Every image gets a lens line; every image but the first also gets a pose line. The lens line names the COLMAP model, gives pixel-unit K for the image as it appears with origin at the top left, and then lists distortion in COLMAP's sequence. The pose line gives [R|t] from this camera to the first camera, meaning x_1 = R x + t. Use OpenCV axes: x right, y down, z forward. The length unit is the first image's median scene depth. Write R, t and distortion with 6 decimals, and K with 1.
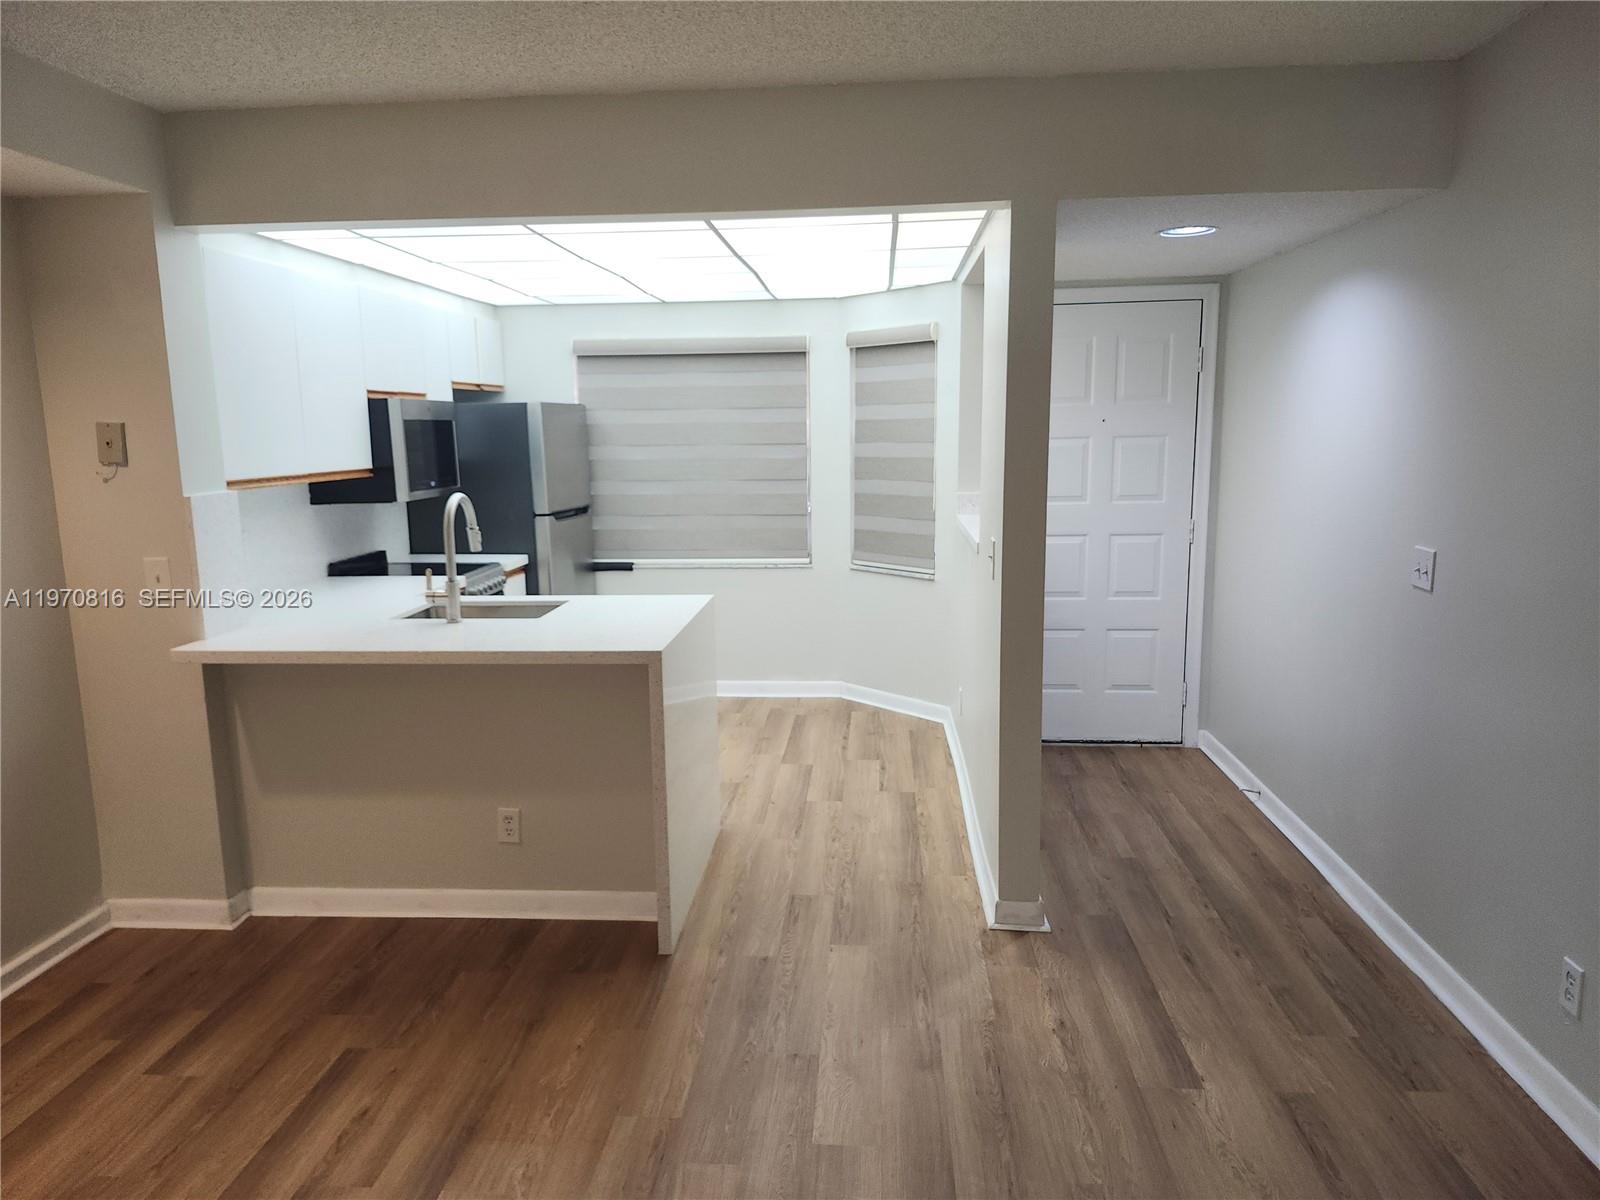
lens RADIAL K [[1111.5, 0, 786.8], [0, 1111.5, 614.9], [0, 0, 1]] dist [0.055554, -0.064449]
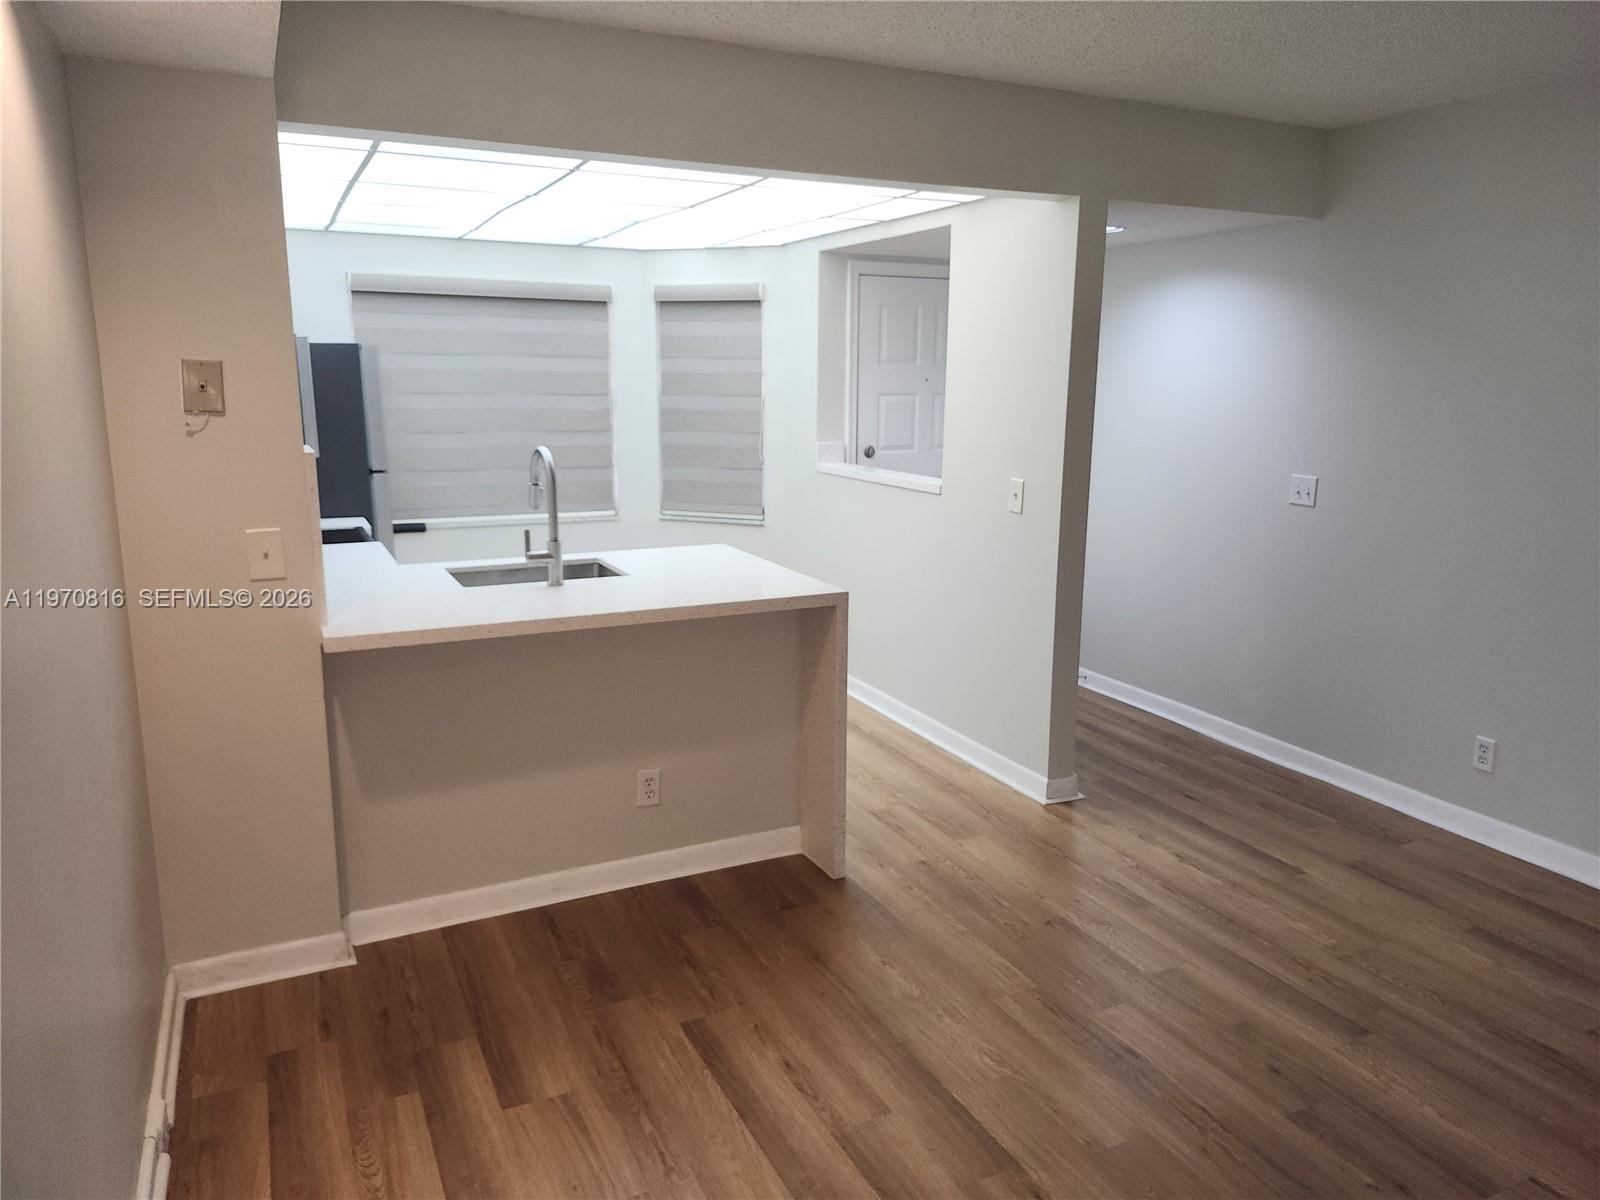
lens RADIAL K [[1111.5, 0, 805.3], [0, 1111.5, 589.1], [0, 0, 1]] dist [0.055554, -0.064449]
pose [[0.858337, -0.075477, 0.507505, -0.586584], [0.066104, 0.997145, 0.036497, -0.009797], [-0.508811, 0.002222, 0.860875, 0.092701]]
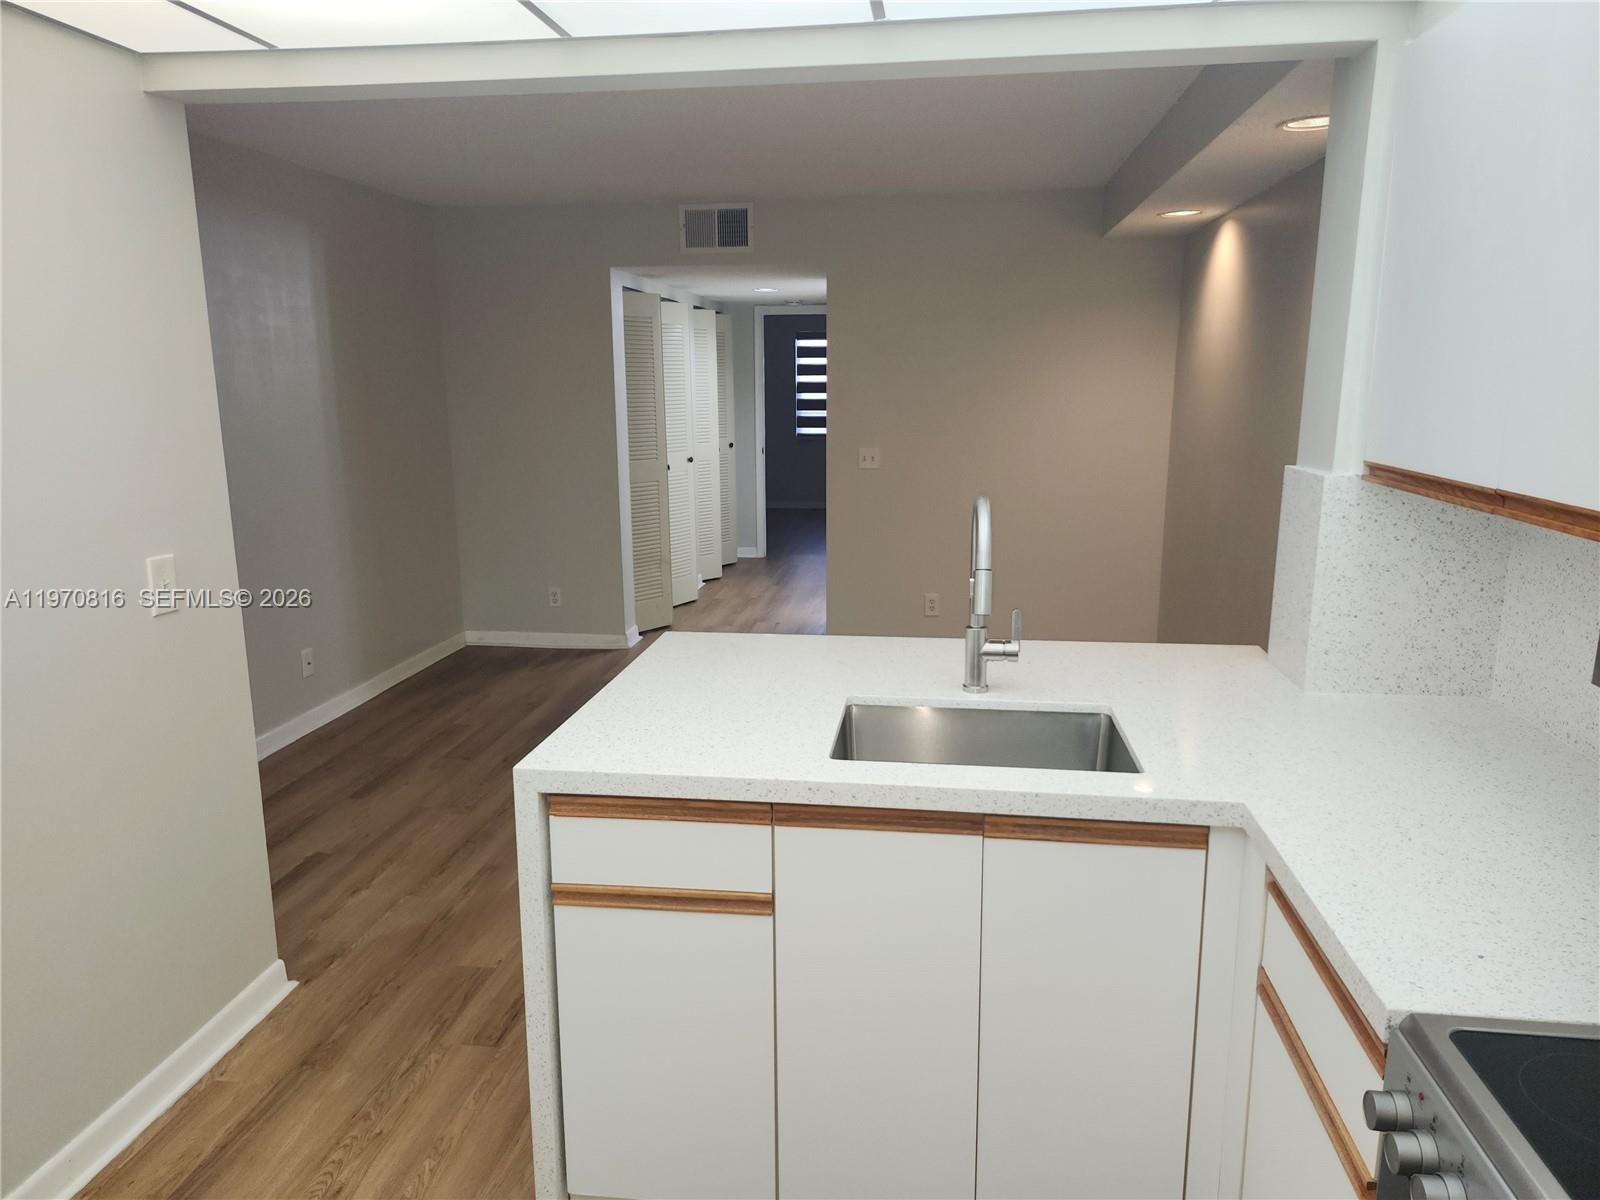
lens RADIAL K [[1111.5, 0, 803.0], [0, 1111.5, 601.5], [0, 0, 1]] dist [0.055554, -0.064449]
pose [[-0.998808, 0.013219, 0.046998, -0.229388], [0.029409, 0.931304, 0.363054, -0.269708], [-0.038971, 0.364003, -0.930582, 1.560699]]
